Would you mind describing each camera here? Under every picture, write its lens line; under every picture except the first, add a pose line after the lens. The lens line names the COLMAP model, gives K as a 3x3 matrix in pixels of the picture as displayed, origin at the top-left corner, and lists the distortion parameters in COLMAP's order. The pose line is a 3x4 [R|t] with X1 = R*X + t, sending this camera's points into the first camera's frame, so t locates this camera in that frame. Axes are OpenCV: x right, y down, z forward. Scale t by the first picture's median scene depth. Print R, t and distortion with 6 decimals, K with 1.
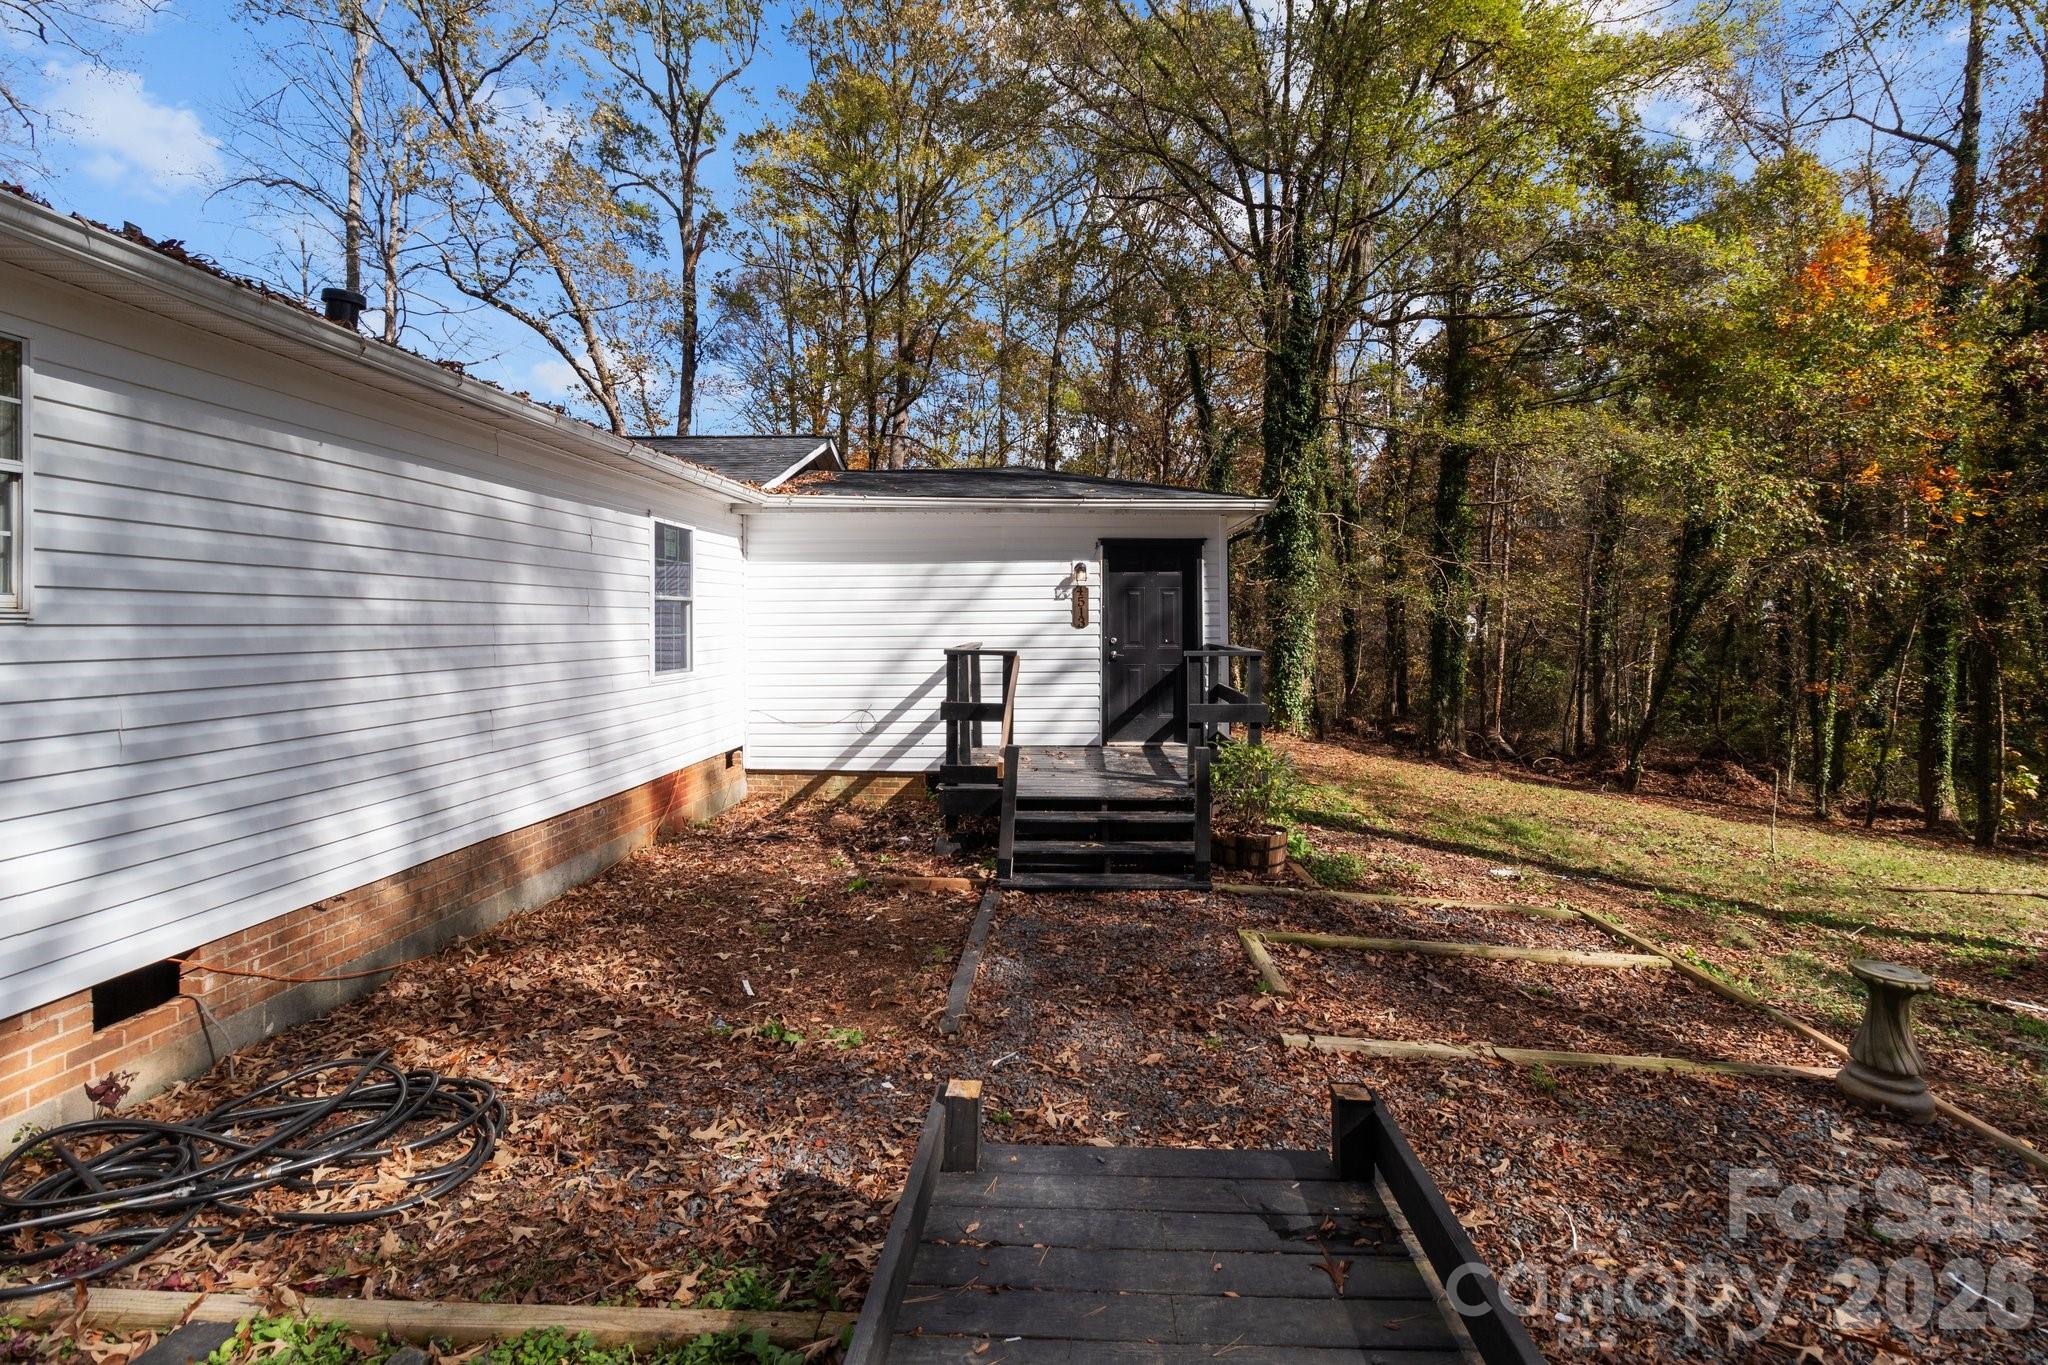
lens RADIAL K [[905.0, 0, 1003.5], [0, 905.0, 619.4], [0, 0, 1]] dist [-0.000041, -0.001498]
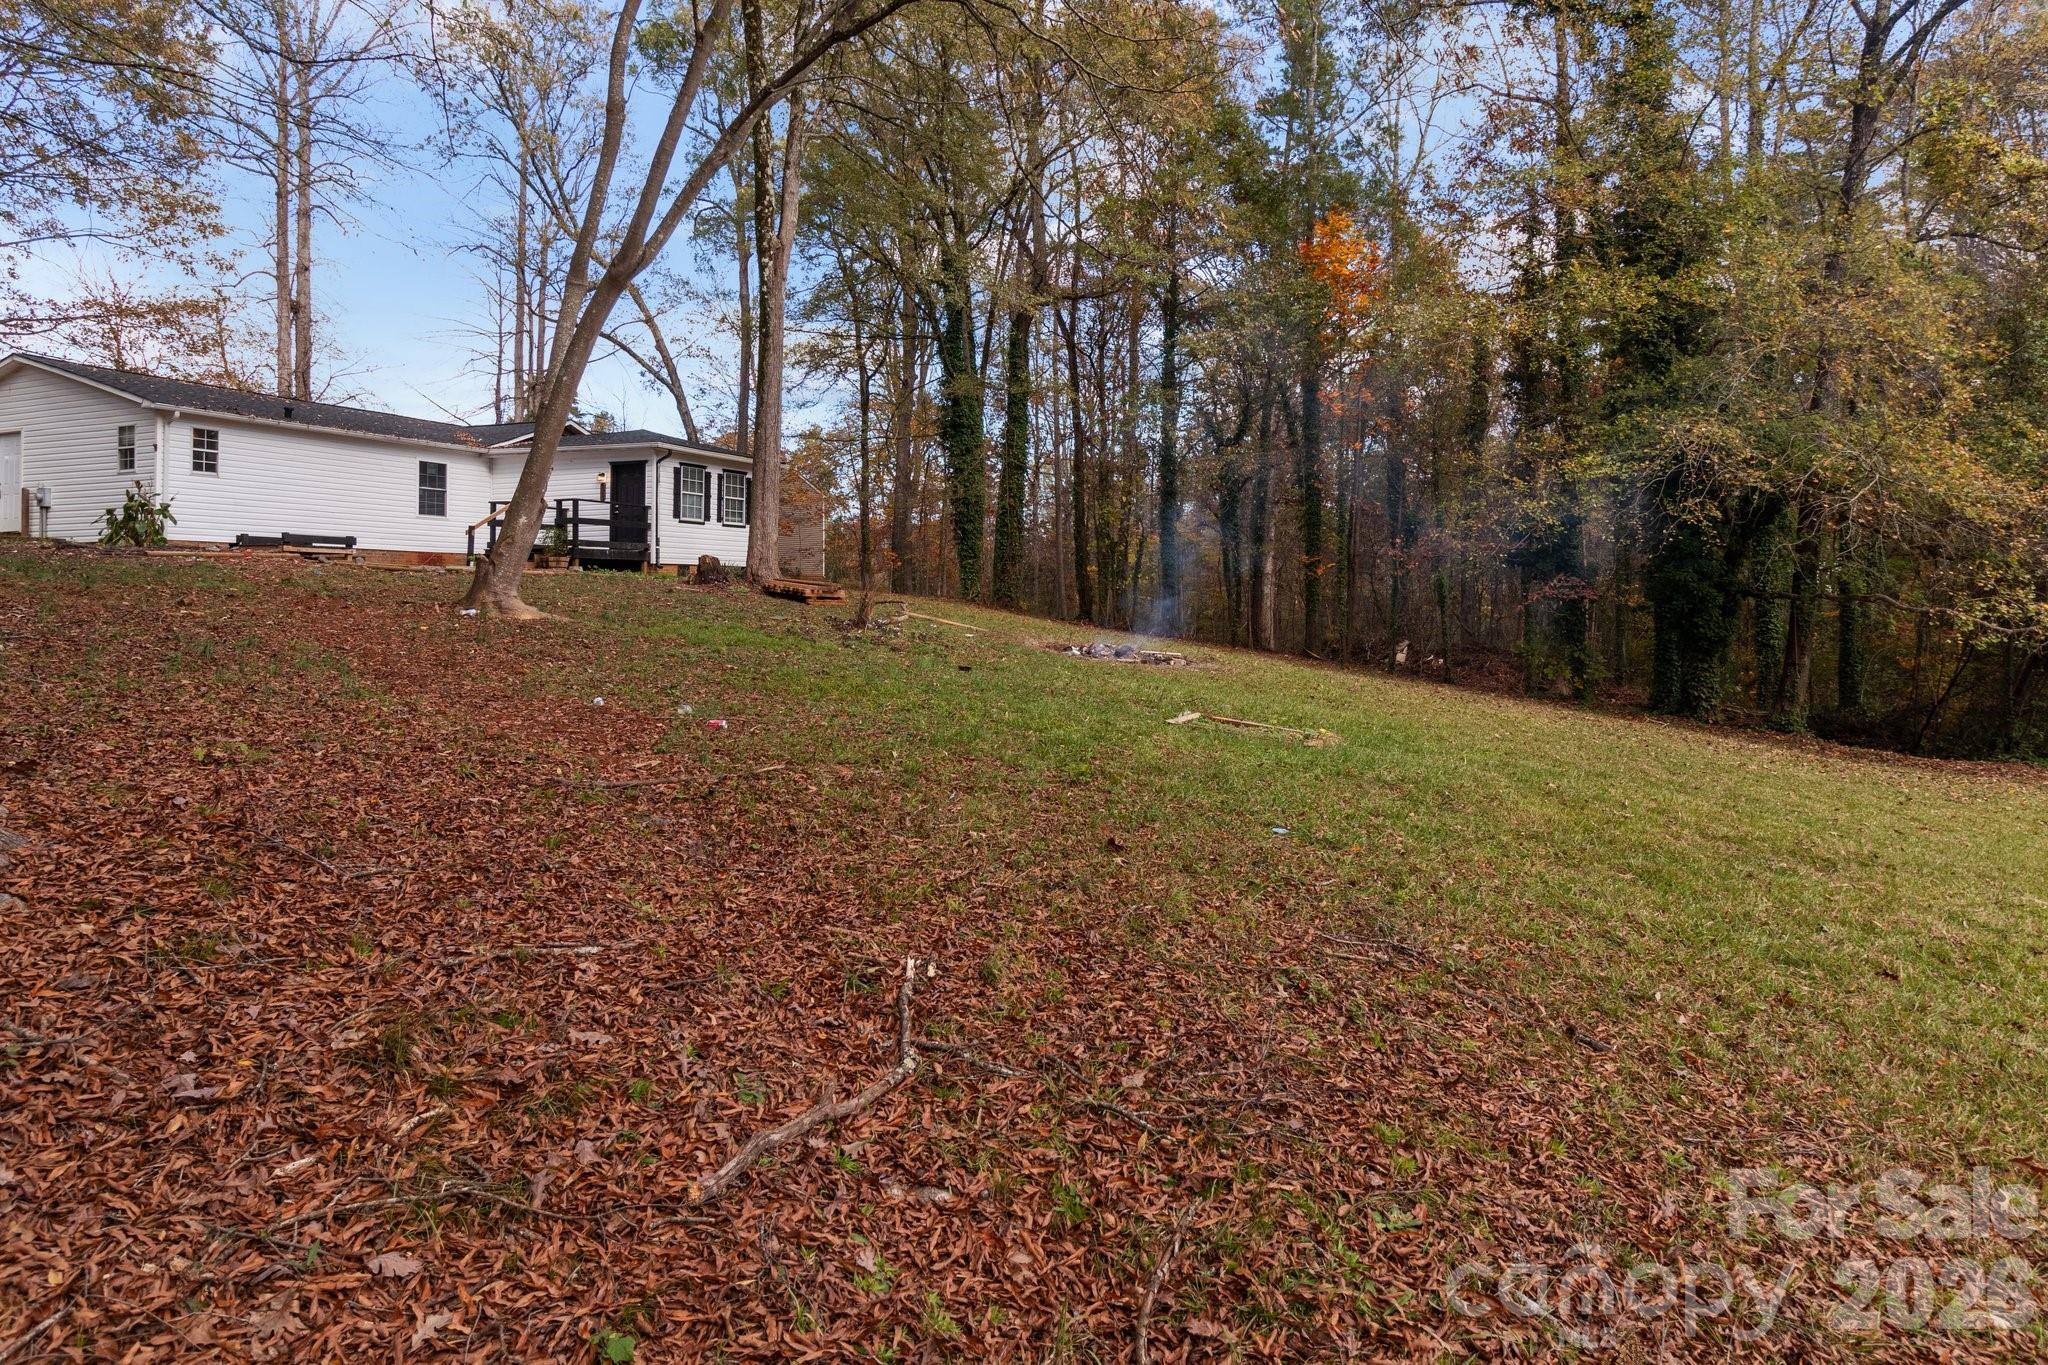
lens RADIAL K [[1152.9, 0, 990.1], [0, 1152.9, 597.7], [0, 0, 1]] dist [-0.002569, 0.000606]
pose [[0.933245, -0.000556, -0.359239, 1.988558], [-0.001188, 0.999989, -0.004634, 0.258219], [0.359237, 0.004751, 0.933234, -1.327533]]
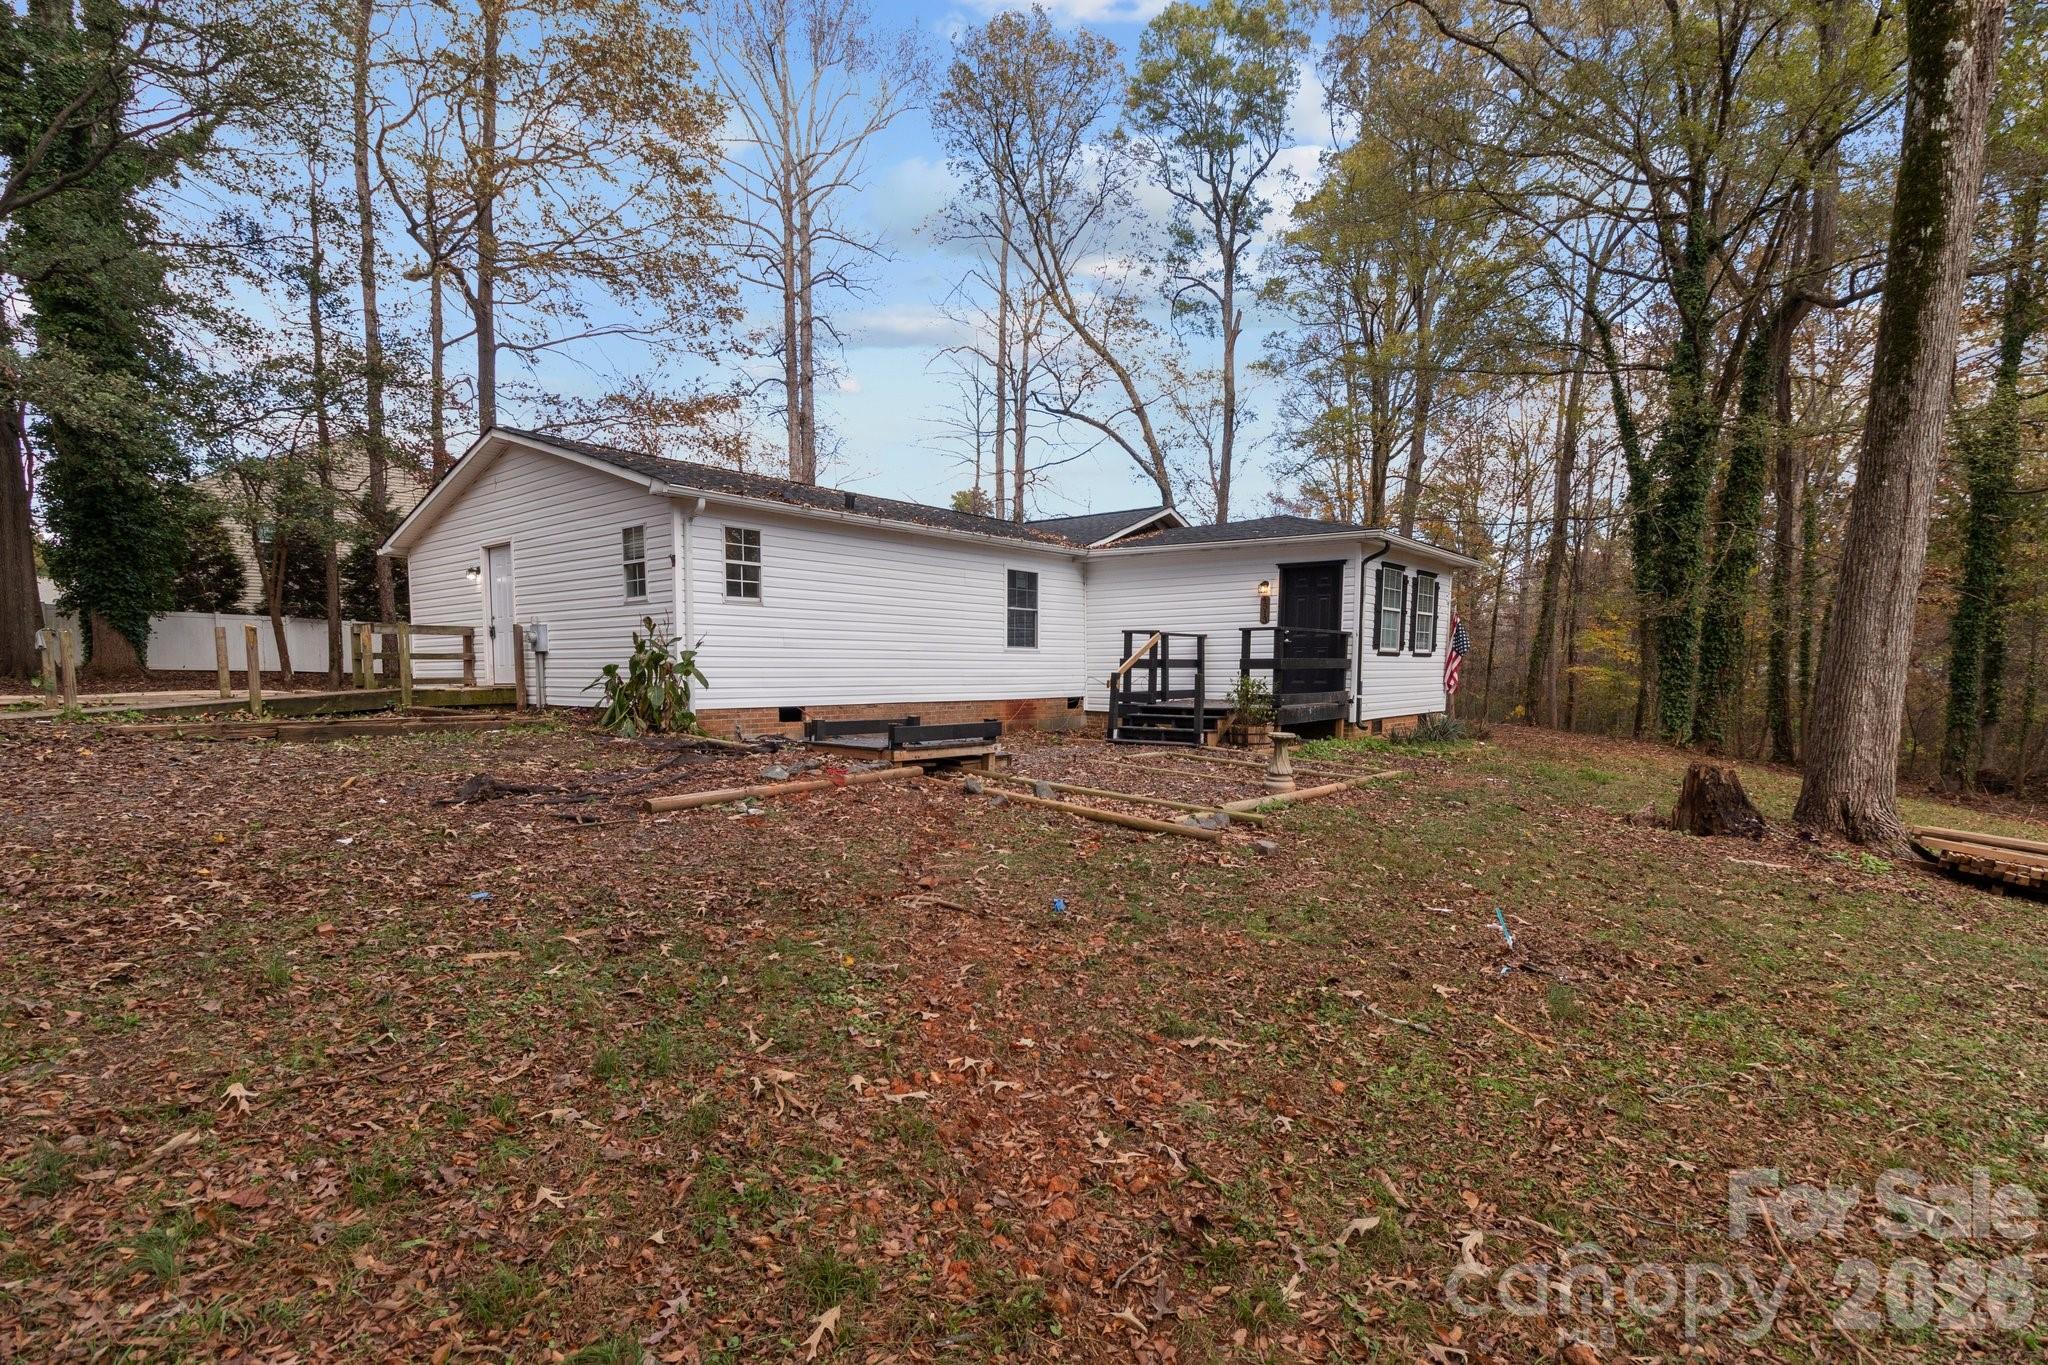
lens RADIAL K [[905.0, 0, 1068.2], [0, 905.0, 765.5], [0, 0, 1]] dist [-0.000041, -0.001498]
pose [[0.819265, 0.064794, -0.569742, 0.683467], [-0.004562, 0.994300, 0.106517, 0.083582], [0.573397, -0.084667, 0.814891, -0.449399]]
